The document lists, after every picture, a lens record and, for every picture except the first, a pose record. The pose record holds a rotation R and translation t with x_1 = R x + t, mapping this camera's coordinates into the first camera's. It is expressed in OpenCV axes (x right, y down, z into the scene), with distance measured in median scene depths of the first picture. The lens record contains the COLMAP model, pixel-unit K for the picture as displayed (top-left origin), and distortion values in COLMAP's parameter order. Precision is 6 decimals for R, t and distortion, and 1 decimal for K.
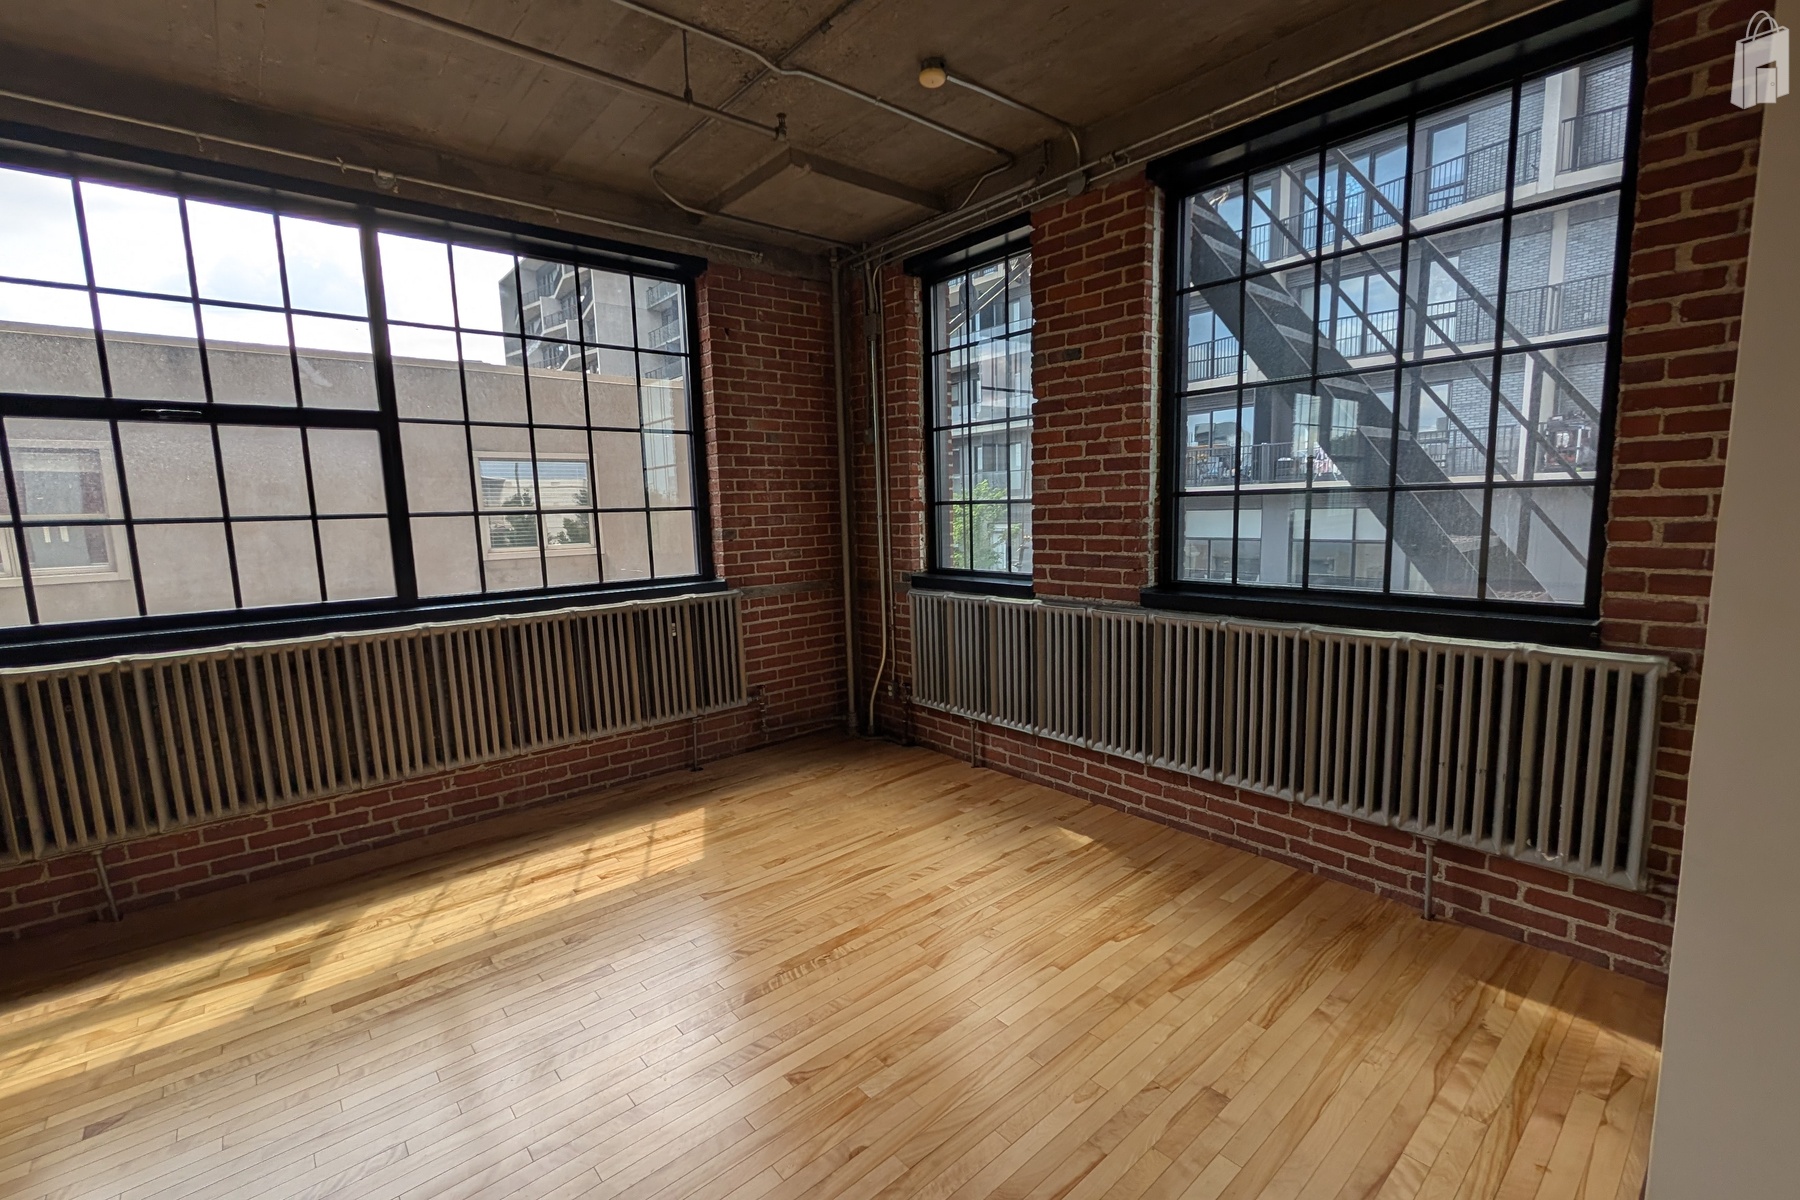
lens RADIAL K [[778.3, 0, 898.3], [0, 778.3, 605.4], [0, 0, 1]] dist [0.001197, 0.000450]
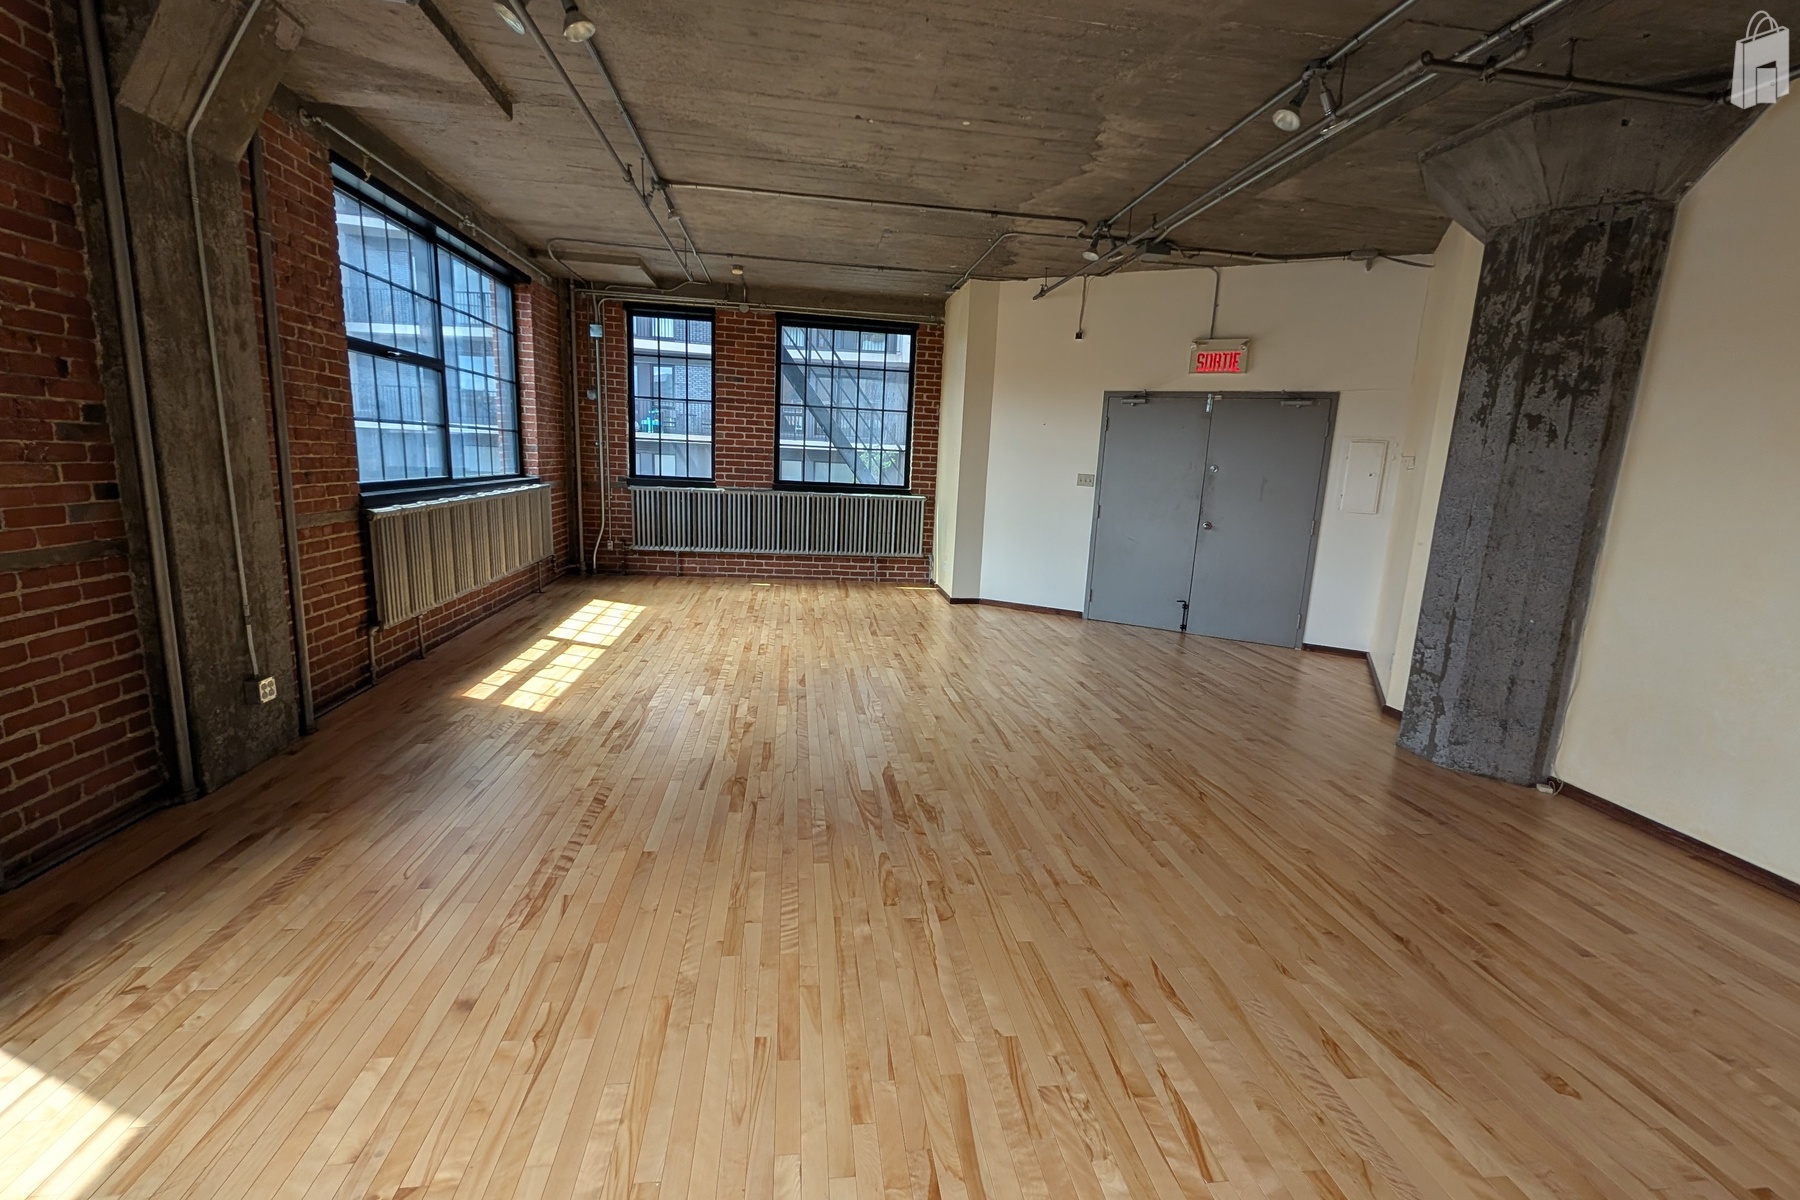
lens RADIAL K [[778.3, 0, 898.3], [0, 778.3, 605.4], [0, 0, 1]] dist [0.001197, 0.000450]
pose [[0.548900, -0.106473, 0.829079, -1.466731], [0.044402, 0.994168, 0.098277, 0.132156], [-0.834708, -0.017132, 0.550426, -0.652274]]
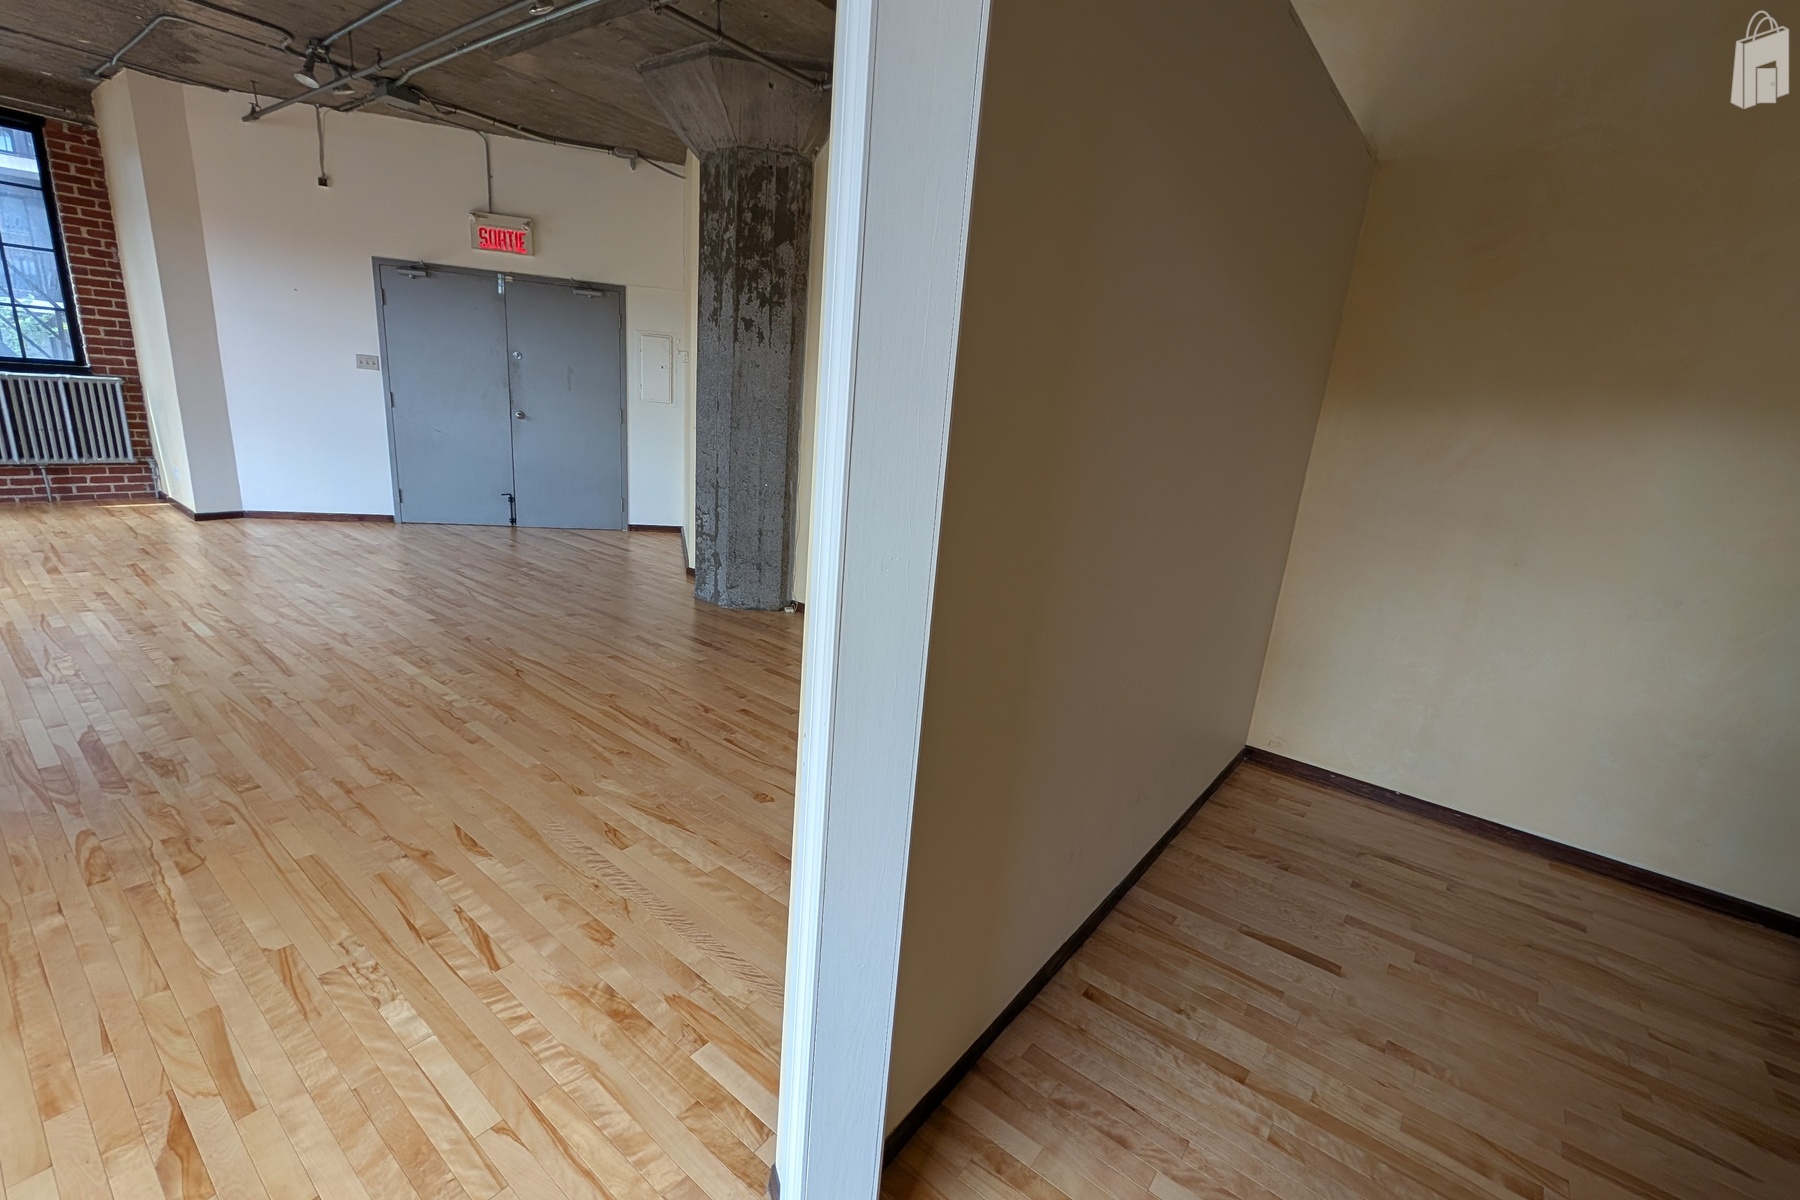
lens RADIAL K [[778.3, 0, 898.3], [0, 778.3, 605.4], [0, 0, 1]] dist [0.001197, 0.000450]
pose [[-0.192971, -0.248851, 0.949124, -1.486821], [0.045051, 0.964037, 0.261920, 0.139425], [-0.980170, 0.093302, -0.174820, -0.691204]]
